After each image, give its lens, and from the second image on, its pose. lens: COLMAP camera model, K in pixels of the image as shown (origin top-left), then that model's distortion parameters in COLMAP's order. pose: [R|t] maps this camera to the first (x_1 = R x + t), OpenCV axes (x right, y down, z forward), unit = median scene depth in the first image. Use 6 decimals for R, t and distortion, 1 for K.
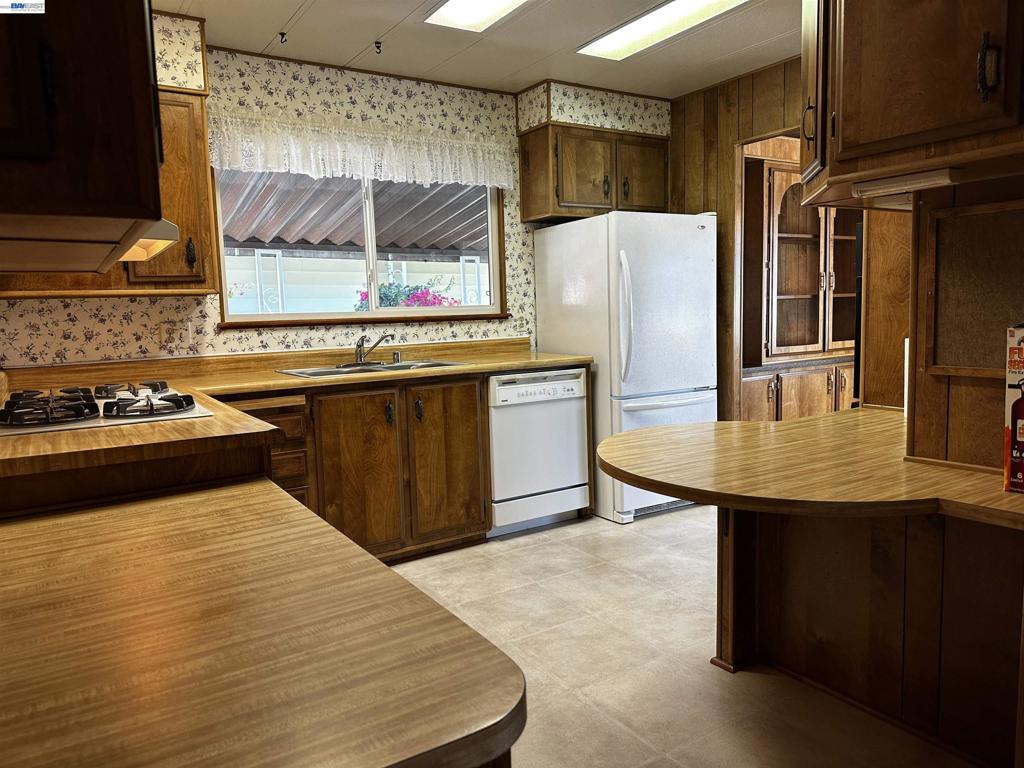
lens RADIAL K [[724.8, 0, 514.0], [0, 724.8, 386.4], [0, 0, 1]] dist [0.064512, -0.081499]
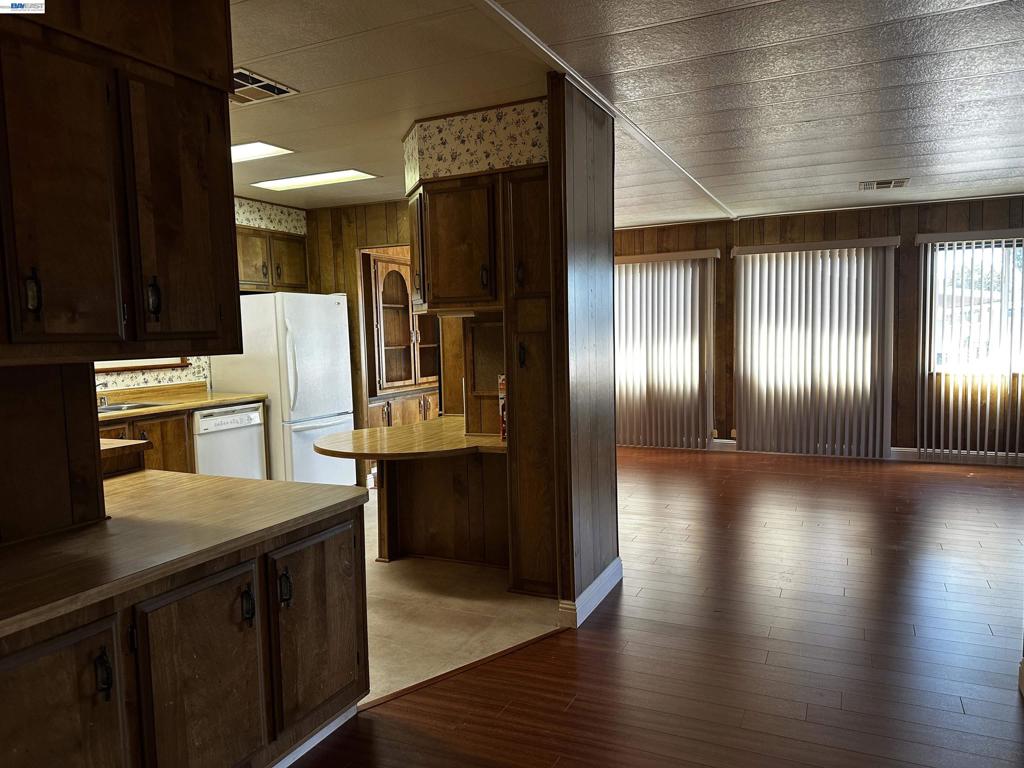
lens RADIAL K [[724.8, 0, 531.3], [0, 724.8, 387.5], [0, 0, 1]] dist [0.064512, -0.081499]
pose [[0.837033, -0.034851, 0.546042, -0.216868], [0.059132, 0.997886, -0.026955, 0.013136], [-0.543948, 0.054851, 0.837324, -0.420332]]
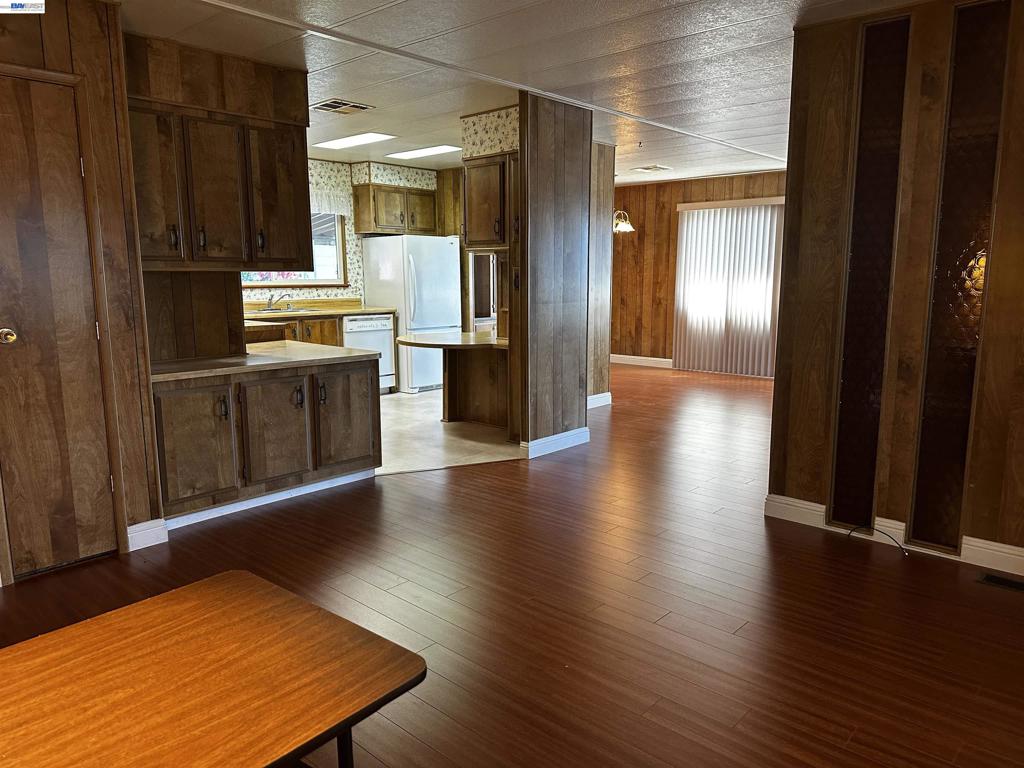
lens RADIAL K [[724.8, 0, 531.3], [0, 724.8, 387.9], [0, 0, 1]] dist [0.064512, -0.081499]
pose [[0.959958, -0.017524, 0.279595, -0.086803], [0.004665, 0.998903, 0.046589, 0.079198], [-0.280104, -0.043419, 0.958987, -0.929318]]
